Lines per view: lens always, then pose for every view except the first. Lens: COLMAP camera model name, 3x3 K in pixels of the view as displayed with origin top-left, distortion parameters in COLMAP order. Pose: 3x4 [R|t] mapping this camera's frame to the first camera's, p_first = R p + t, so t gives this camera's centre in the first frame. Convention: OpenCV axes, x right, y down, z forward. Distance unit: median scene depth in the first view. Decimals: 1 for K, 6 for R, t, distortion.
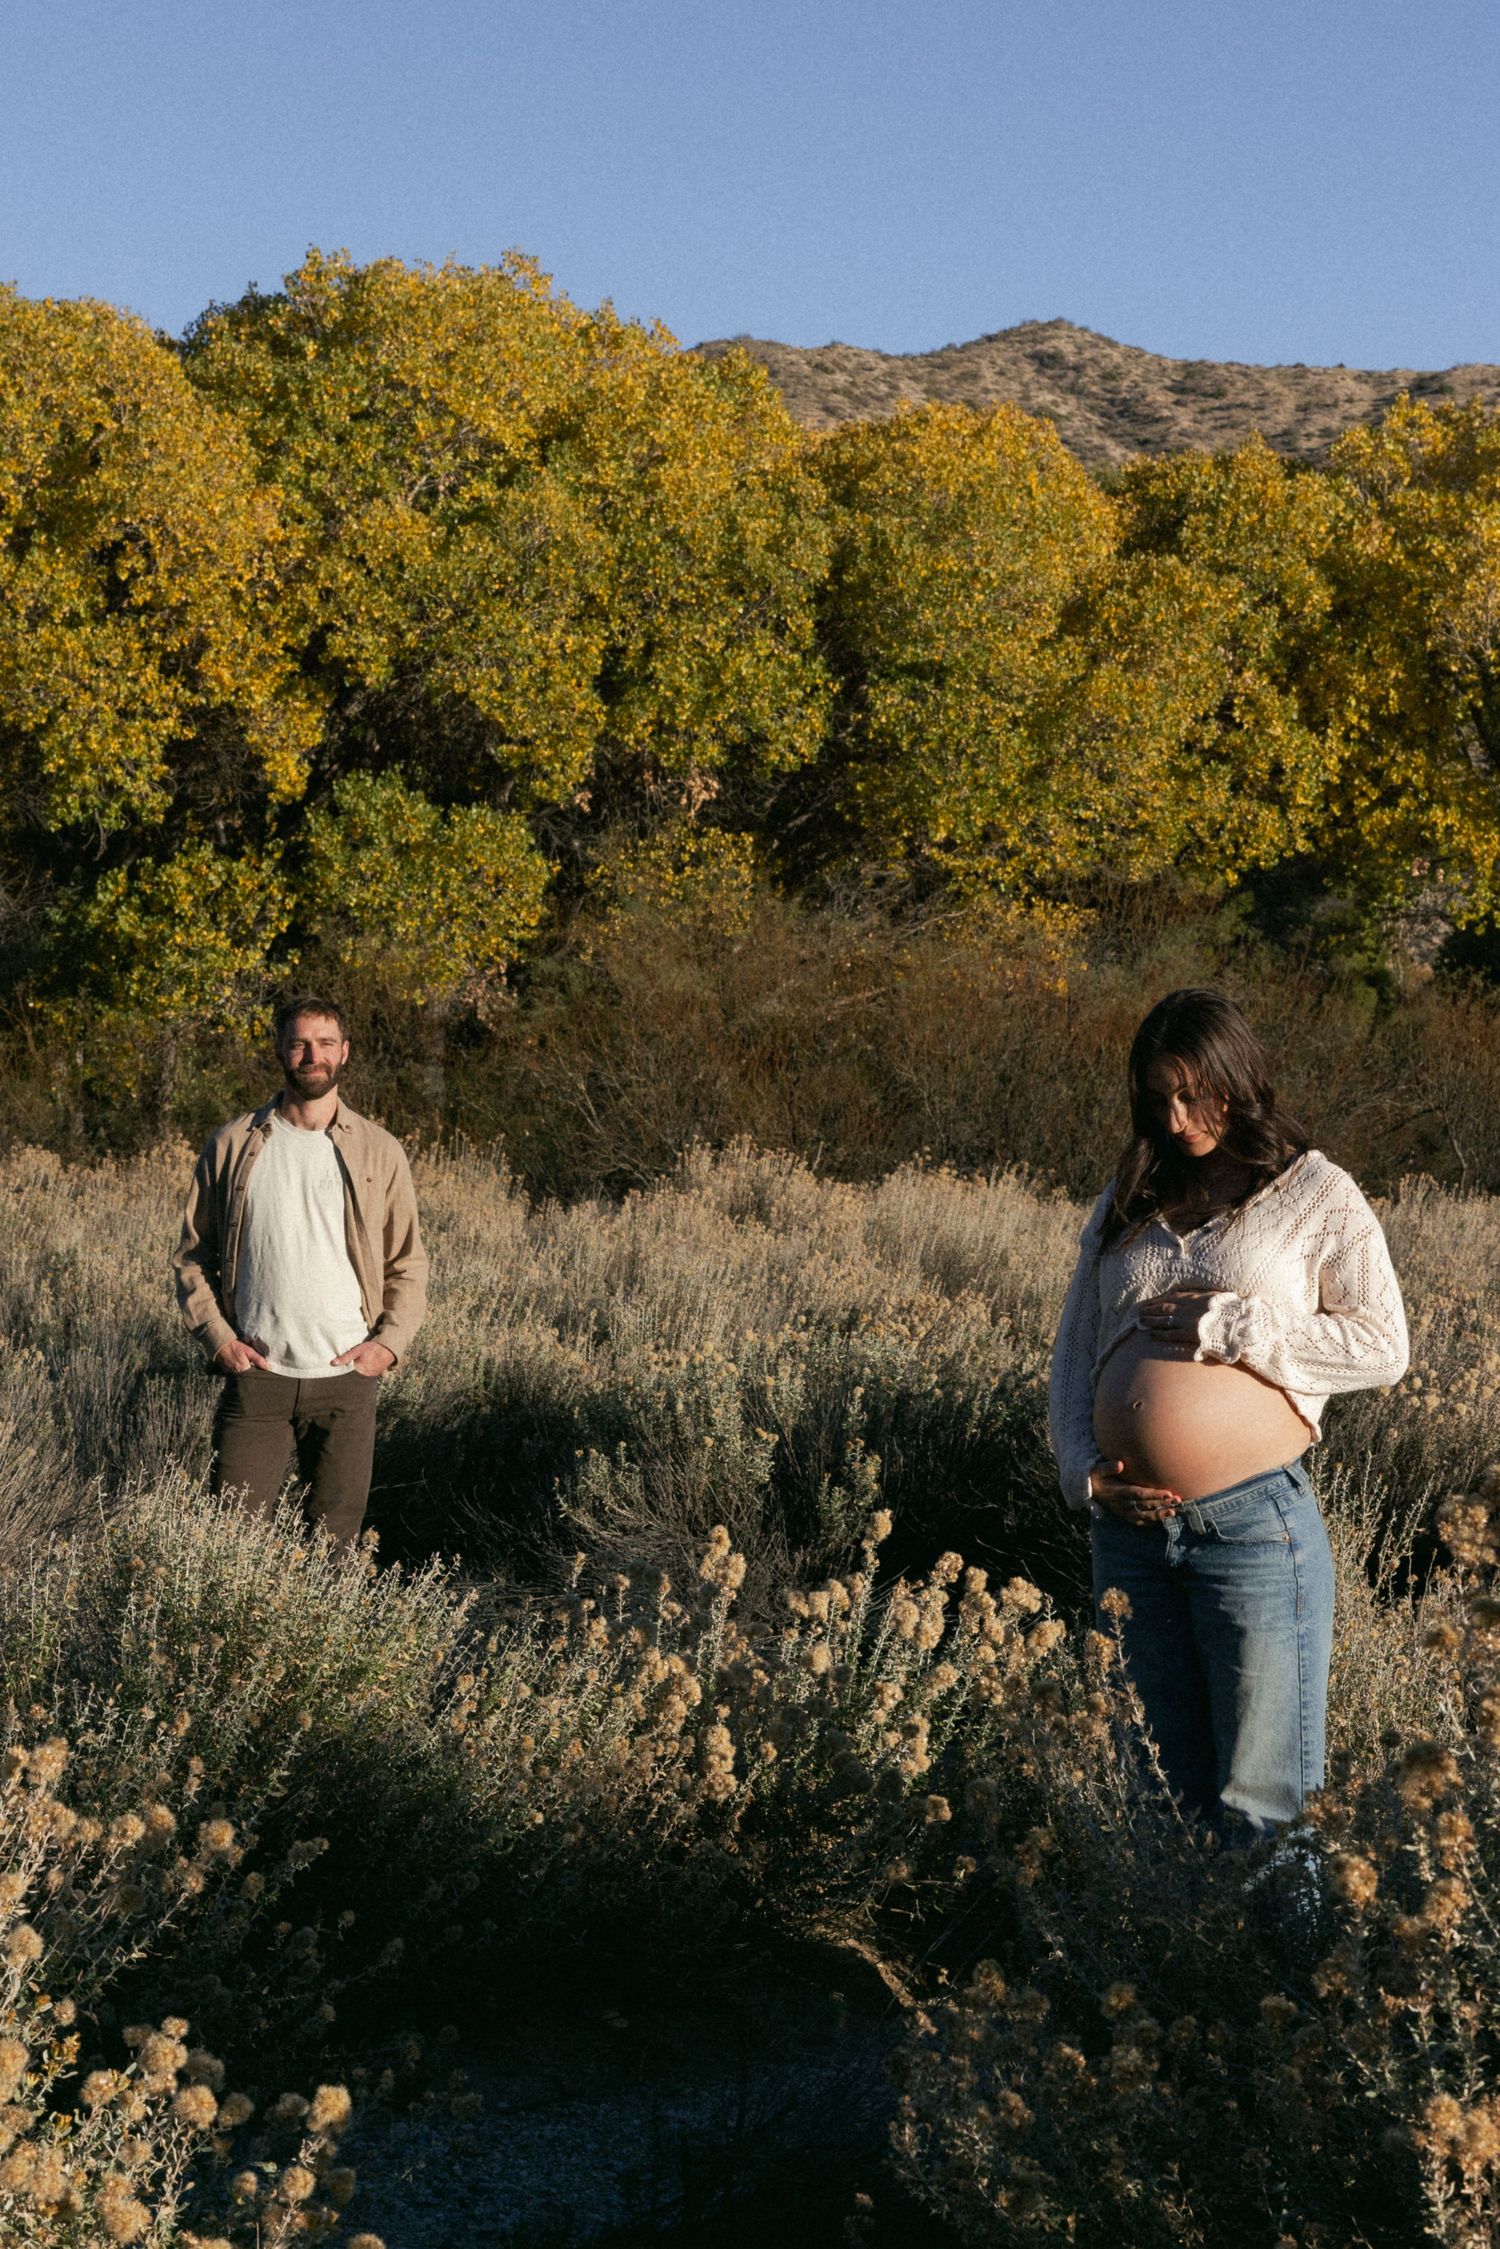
lens RADIAL K [[3125.8, 0, 699.6], [0, 3125.8, 1130.5], [0, 0, 1]] dist [0.040450, 0.038502]
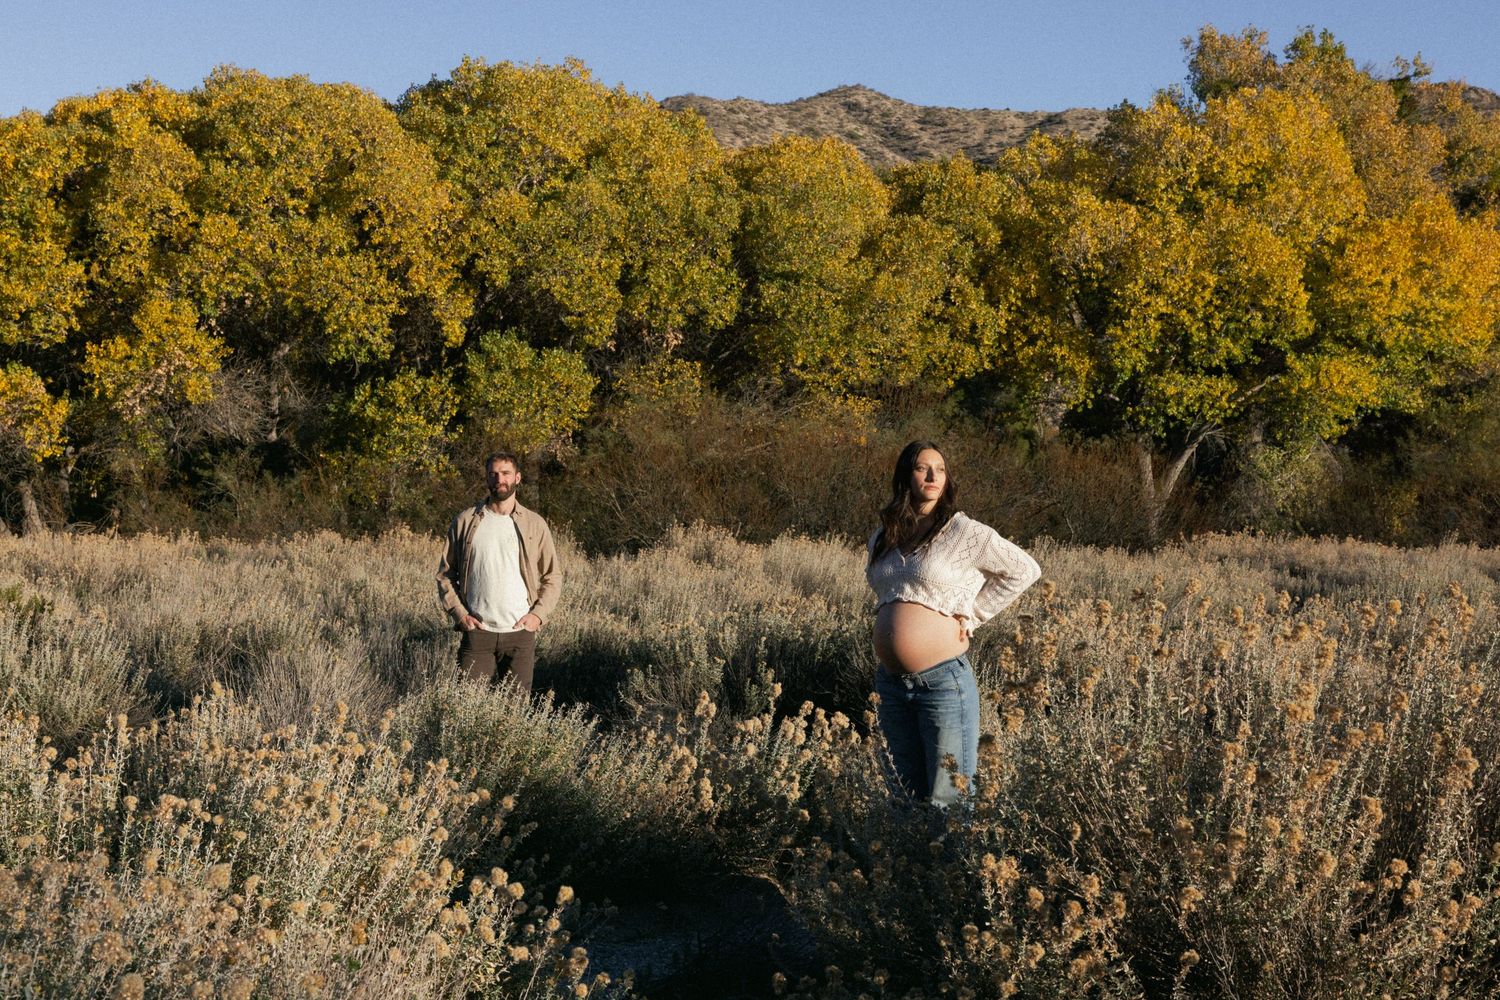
lens RADIAL K [[2027.2, 0, 750.0], [0, 2027.2, 500.0], [0, 0, 1]] dist [-0.015752, -0.025185]
pose [[0.998562, -0.010372, 0.052603, -0.018754], [0.011096, 0.999847, -0.013489, 0.006083], [-0.052455, 0.014053, 0.998524, -0.232779]]
